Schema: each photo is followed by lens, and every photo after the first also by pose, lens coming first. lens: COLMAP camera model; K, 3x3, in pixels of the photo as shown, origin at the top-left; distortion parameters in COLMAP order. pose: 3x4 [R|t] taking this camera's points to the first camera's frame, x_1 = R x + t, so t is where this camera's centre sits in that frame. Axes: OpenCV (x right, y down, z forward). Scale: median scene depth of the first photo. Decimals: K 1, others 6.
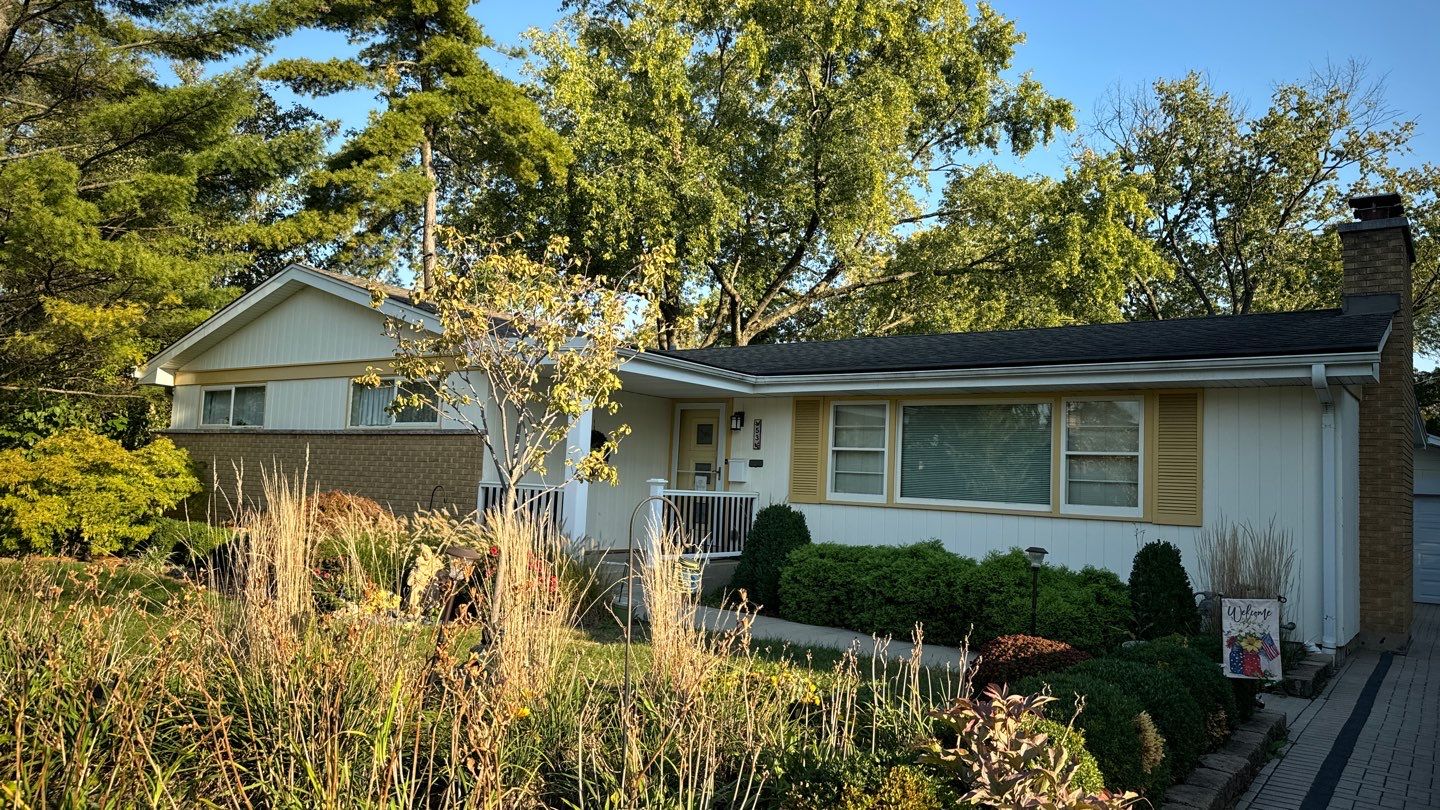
lens RADIAL K [[1021.1, 0, 720.0], [0, 1021.1, 405.0], [0, 0, 1]] dist [0.028532, -0.002231]
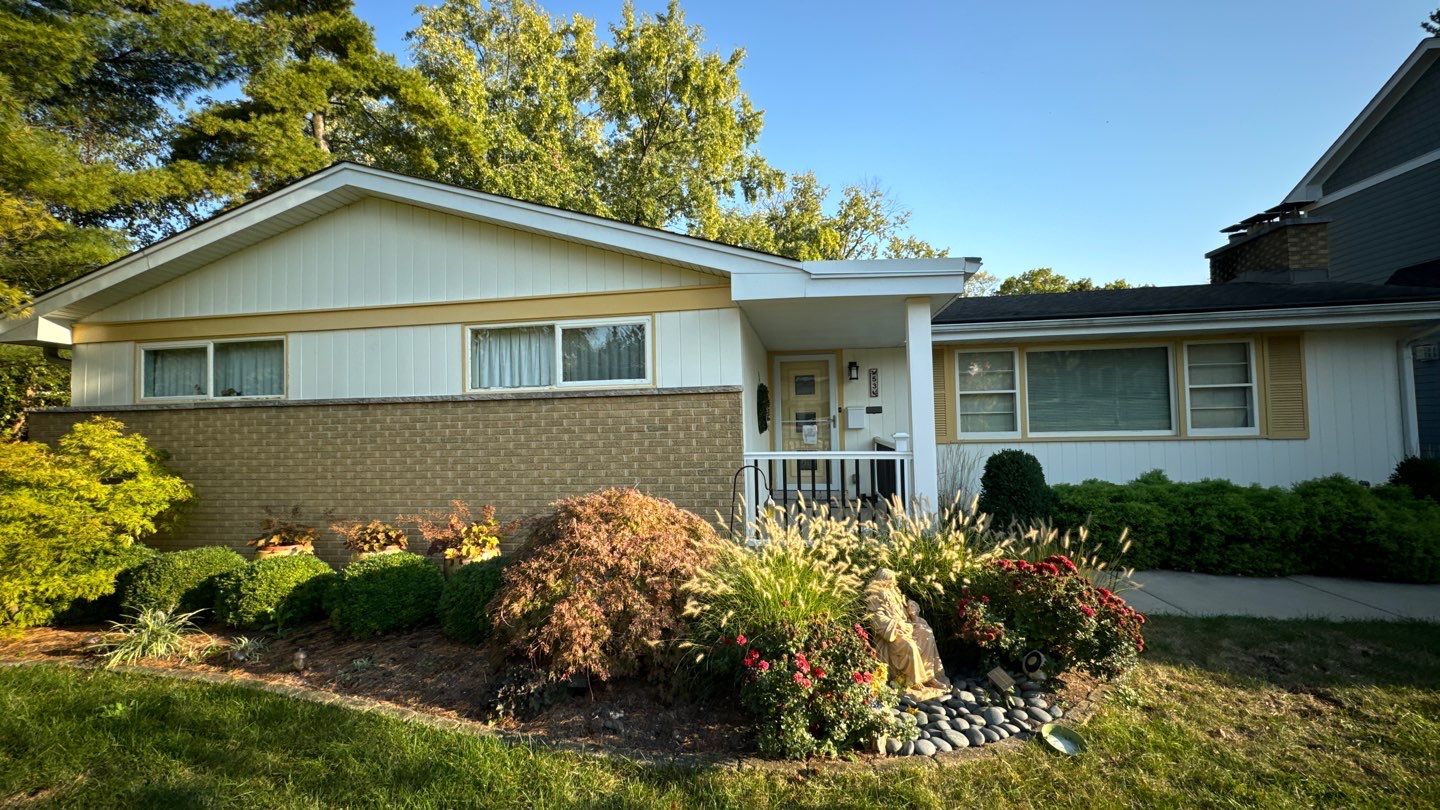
lens RADIAL K [[573.6, 0, 720.0], [0, 573.6, 405.0], [0, 0, 1]] dist [-0.001366, 0.000166]
pose [[0.884601, -0.051394, 0.463509, -0.364160], [0.023954, 0.997604, 0.064897, 0.008415], [-0.465734, -0.046305, 0.883713, 0.506278]]
